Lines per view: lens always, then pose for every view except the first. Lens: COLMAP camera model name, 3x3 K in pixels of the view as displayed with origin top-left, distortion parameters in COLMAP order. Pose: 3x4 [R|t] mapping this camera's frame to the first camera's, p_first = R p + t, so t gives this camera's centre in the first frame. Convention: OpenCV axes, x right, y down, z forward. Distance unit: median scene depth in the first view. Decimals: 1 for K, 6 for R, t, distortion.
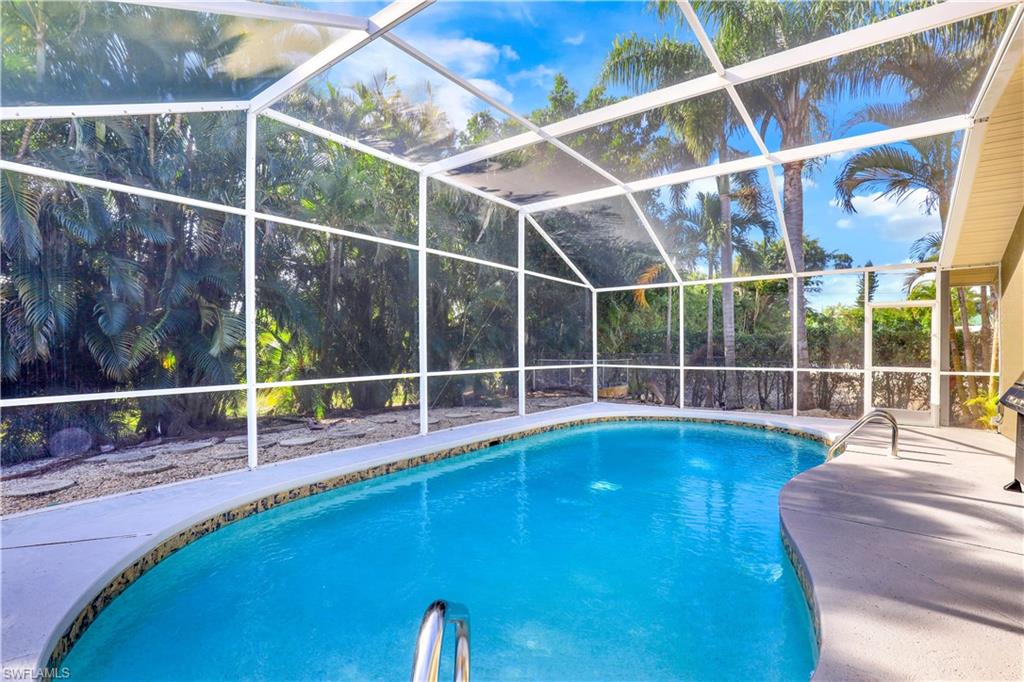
lens RADIAL K [[477.7, 0, 512.0], [0, 477.7, 341.0], [0, 0, 1]] dist [-0.002294, -0.000235]
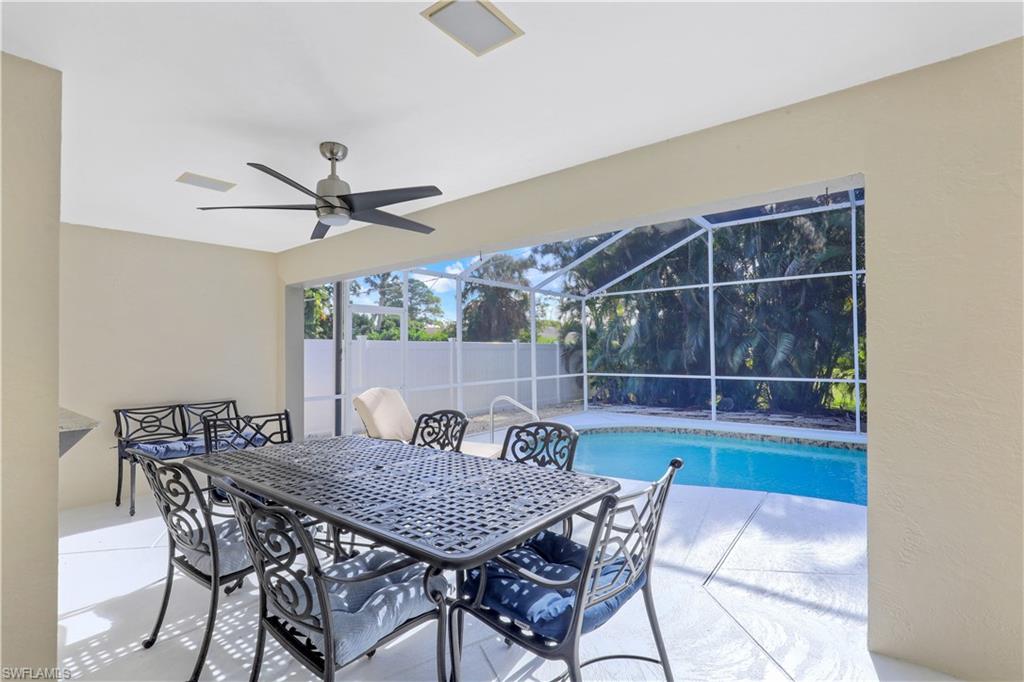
lens RADIAL K [[476.0, 0, 529.4], [0, 476.0, 339.4], [0, 0, 1]] dist [-0.022654, 0.000257]
pose [[-0.004403, -0.022803, -0.999730, 0.964913], [0.013782, 0.999644, -0.022862, -0.016078], [0.999895, -0.013879, -0.004087, 0.202835]]
